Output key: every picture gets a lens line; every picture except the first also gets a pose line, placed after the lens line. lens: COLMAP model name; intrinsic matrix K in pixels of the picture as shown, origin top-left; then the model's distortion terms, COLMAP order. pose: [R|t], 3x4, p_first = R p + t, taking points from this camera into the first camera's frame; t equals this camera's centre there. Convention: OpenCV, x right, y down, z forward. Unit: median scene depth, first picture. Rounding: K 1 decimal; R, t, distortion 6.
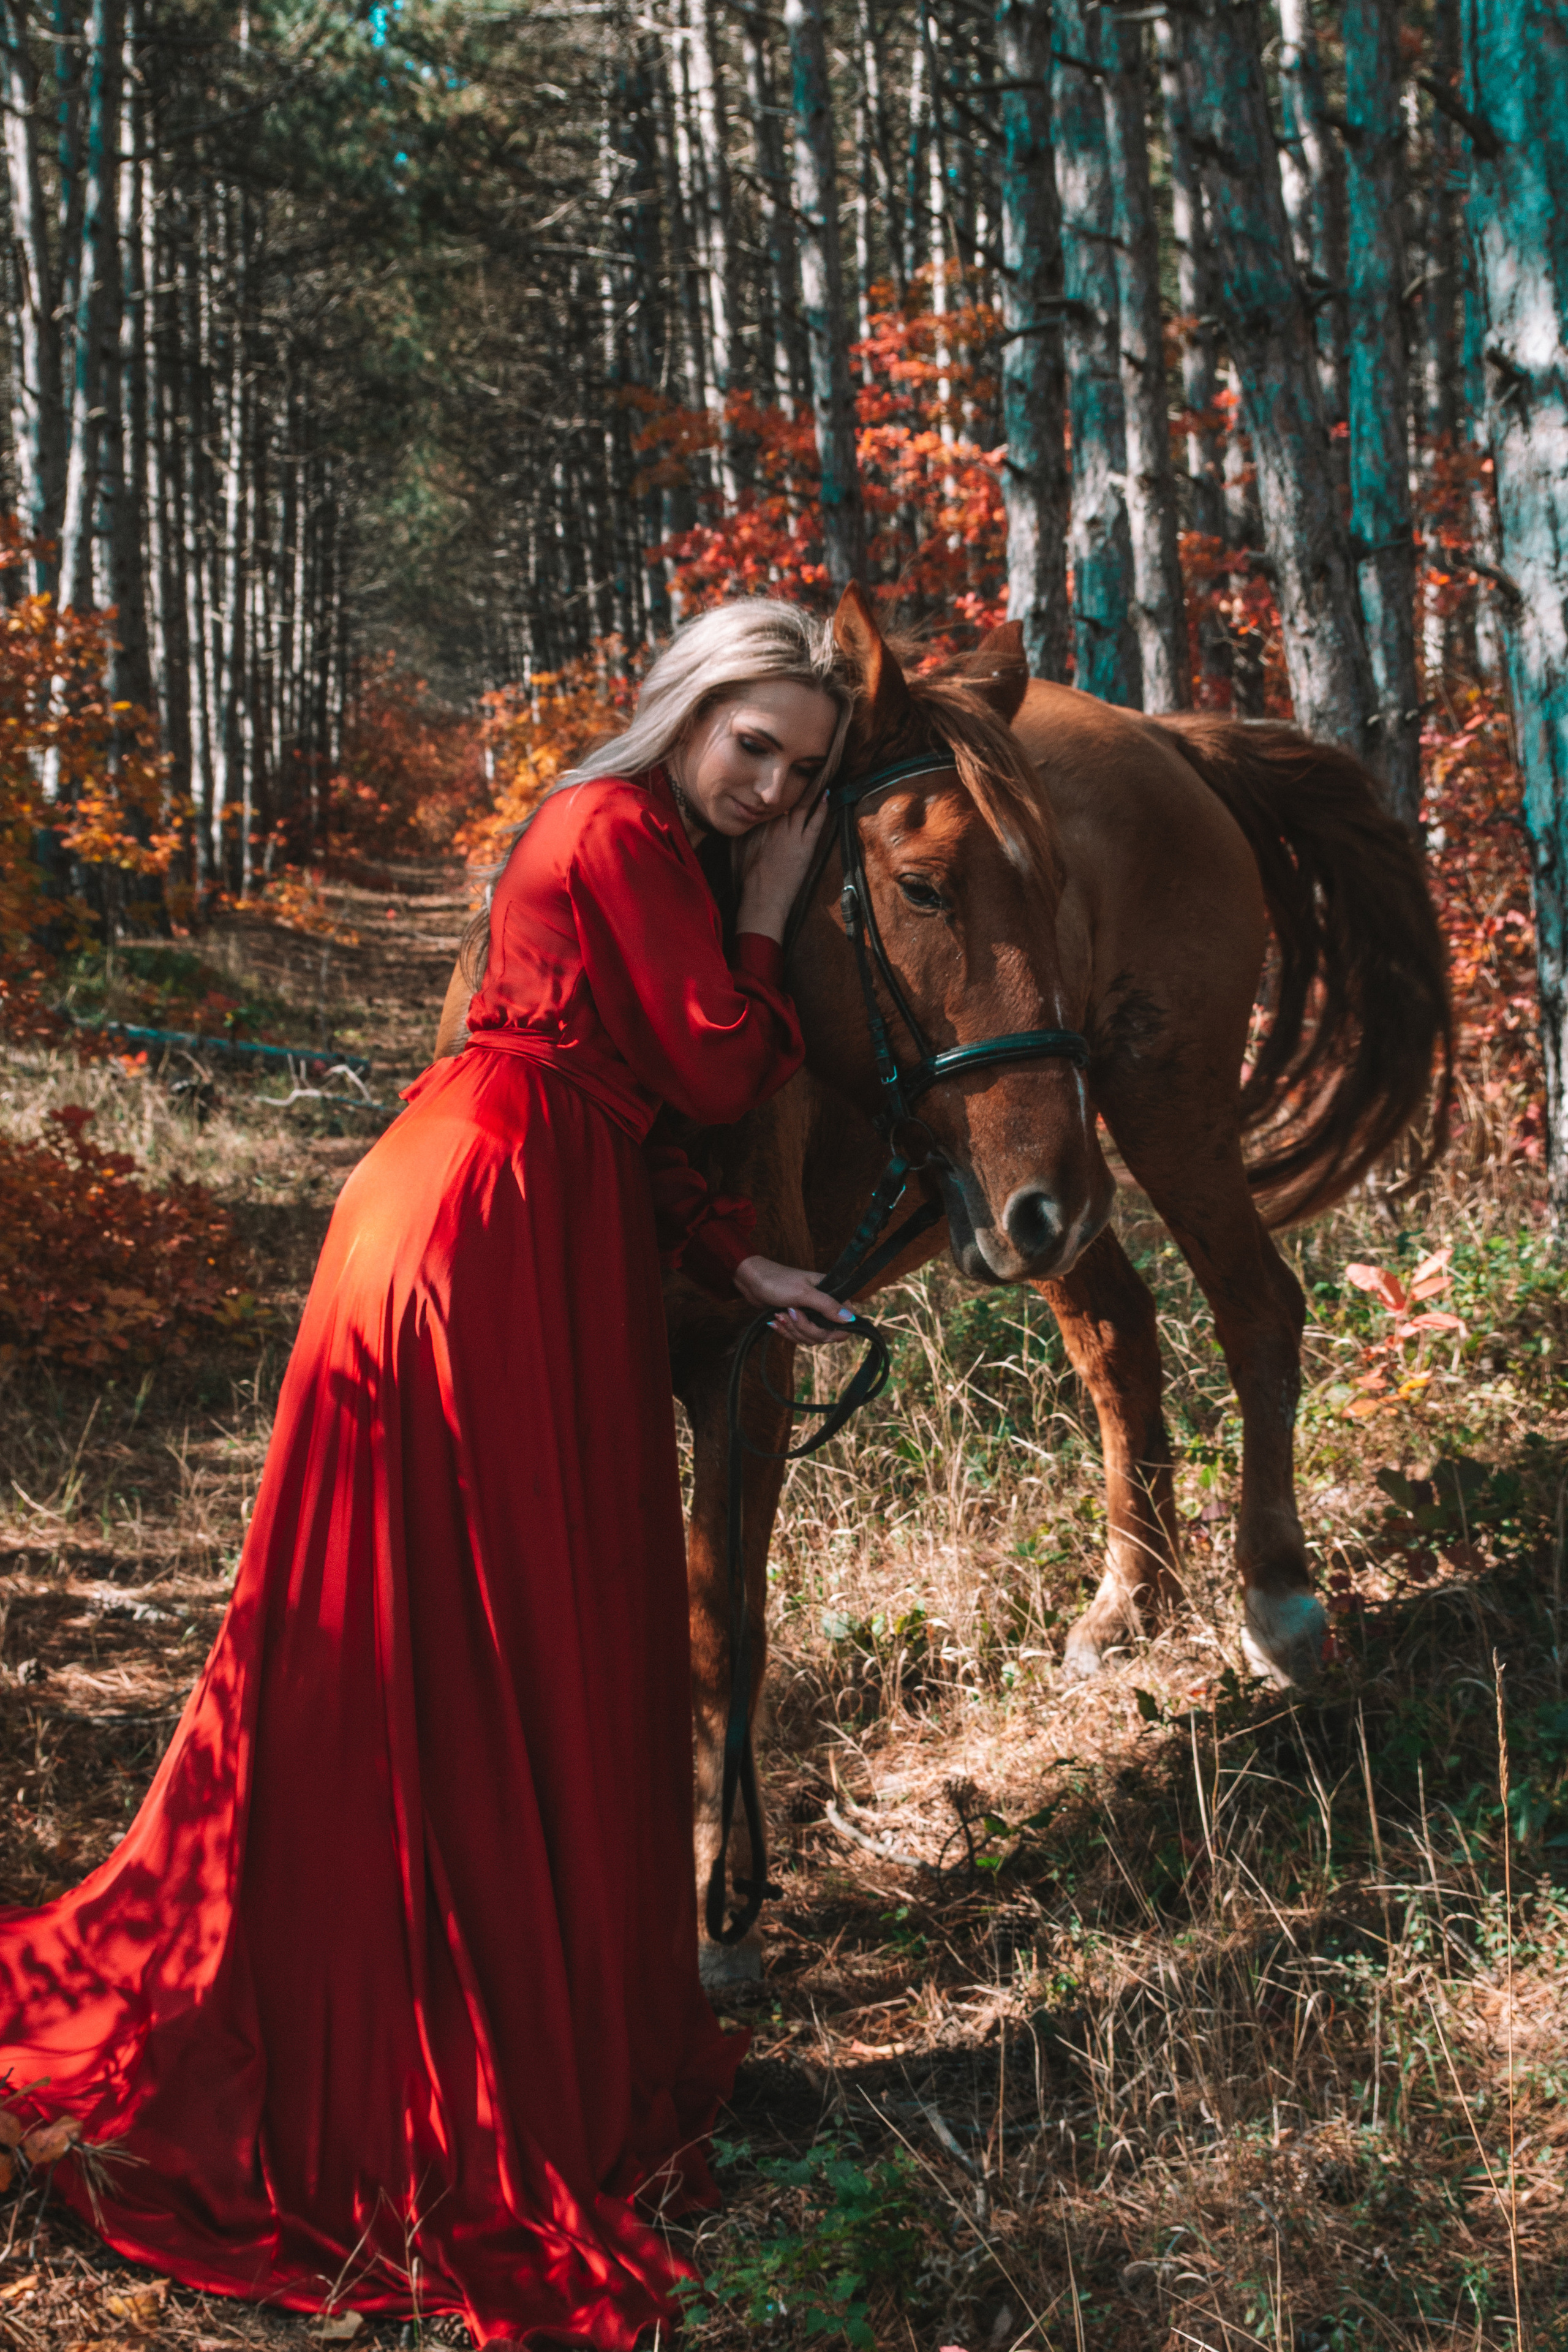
lens RADIAL K [[4857.4, 0, 781.5], [0, 4857.4, 1228.3], [0, 0, 1]] dist [-0.052838, -0.088806]
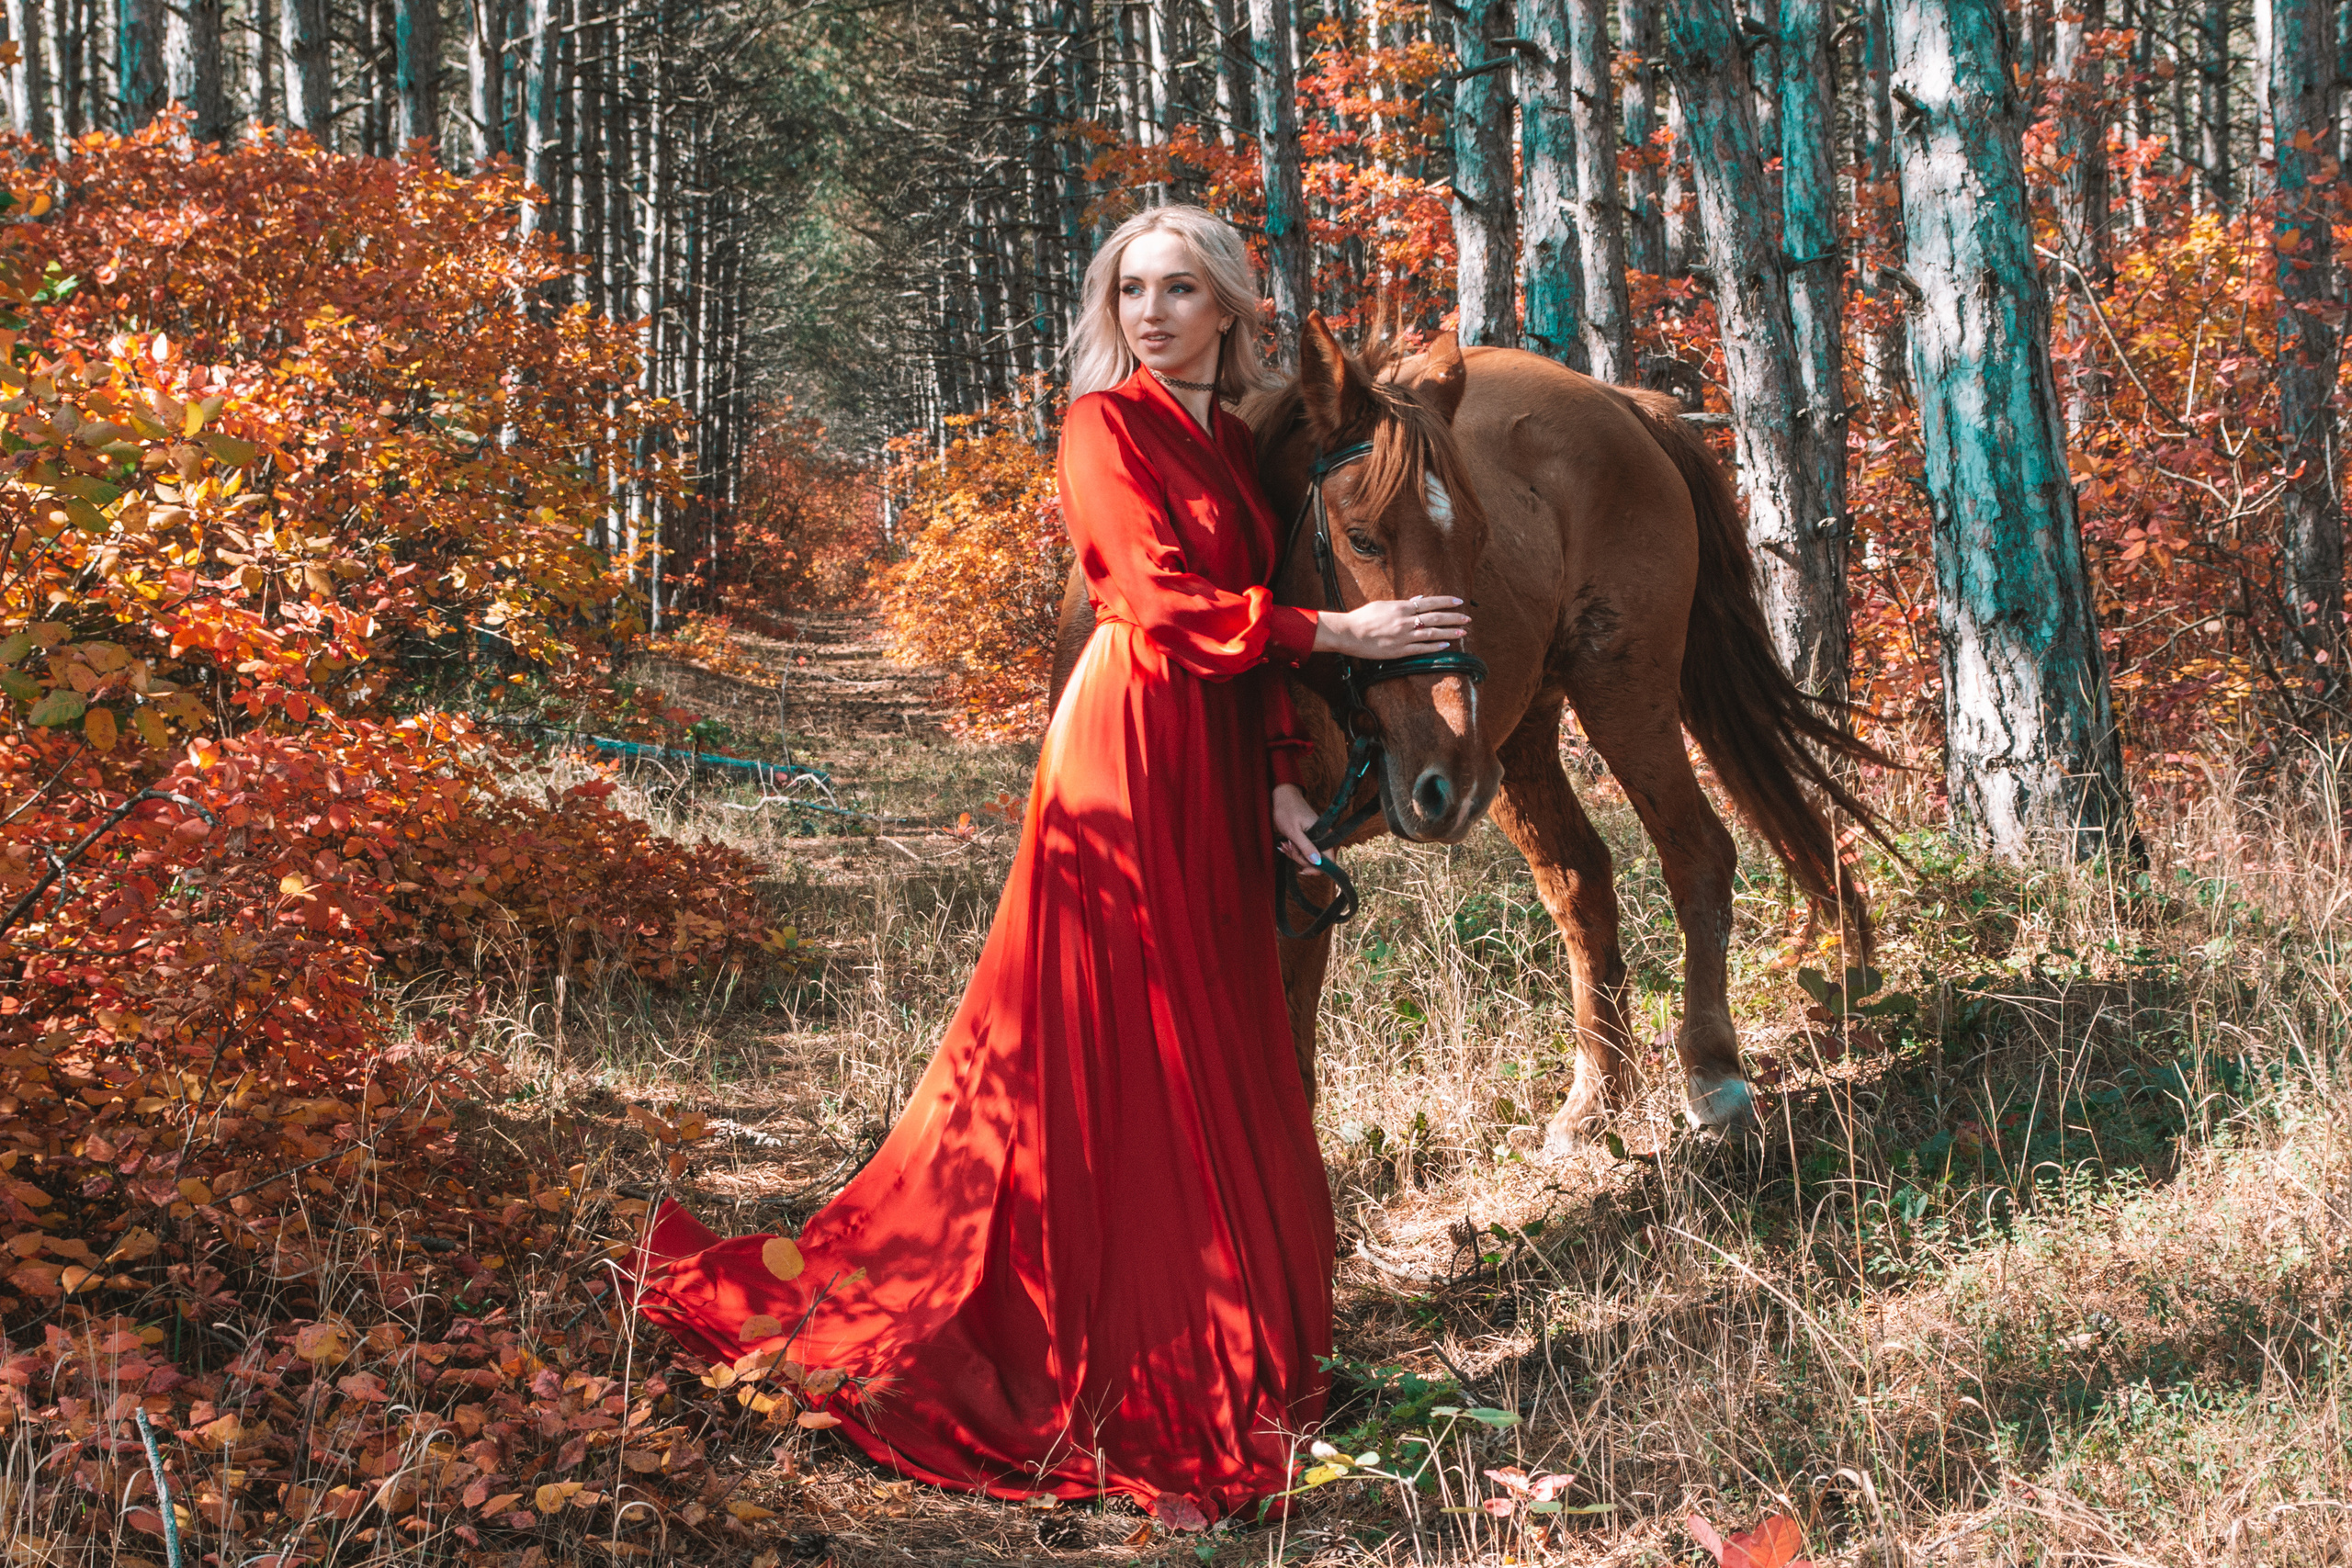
lens RADIAL K [[5179.3, 0, 1107.0], [0, 5179.3, 777.9], [0, 0, 1]] dist [-0.045690, -0.062499]
pose [[0.999875, 0.004354, -0.015223, -0.008847], [-0.005047, 0.998937, -0.045817, 0.015189], [0.015007, 0.045889, 0.998834, -0.085073]]
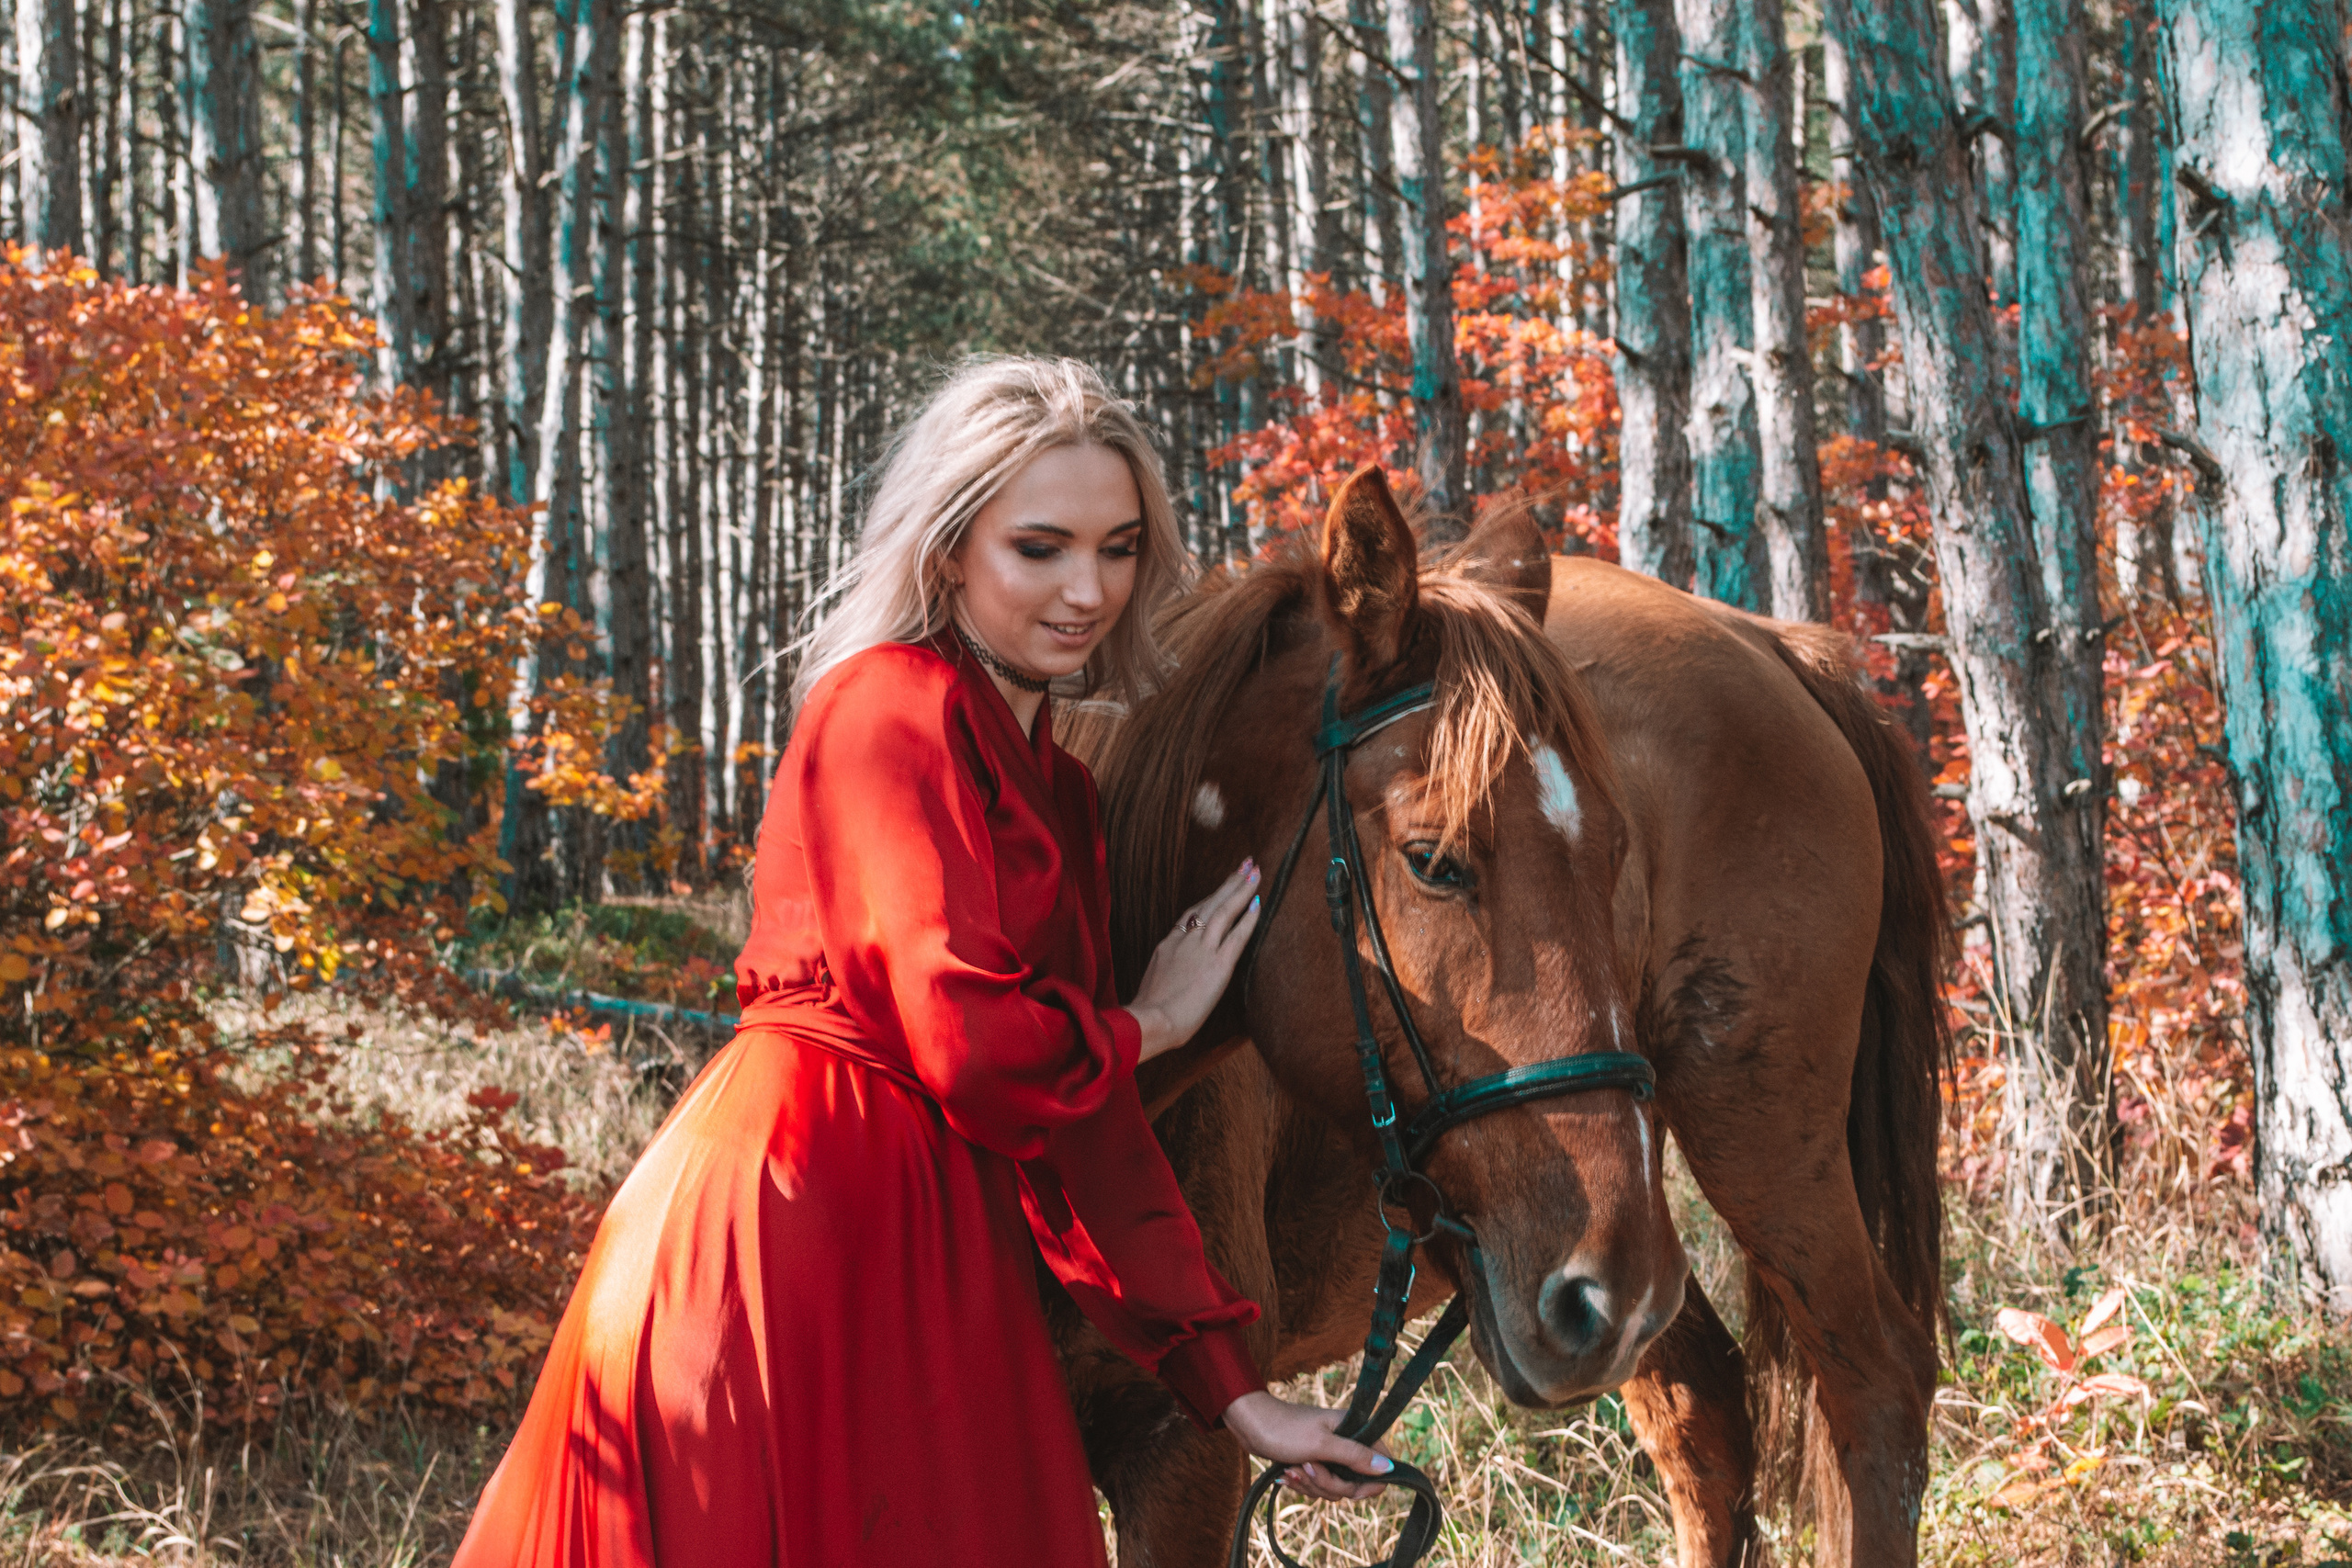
lens RADIAL K [[5520.0, 0, 1126.5], [0, 5520.0, 783.8], [0, 0, 1]] dist [-0.163305, 0.913226]
pose [[0.998817, 0.009529, -0.047675, 0.005010], [-0.013388, 0.996600, -0.081294, -0.000981], [0.046738, 0.081836, 0.995549, 0.029744]]
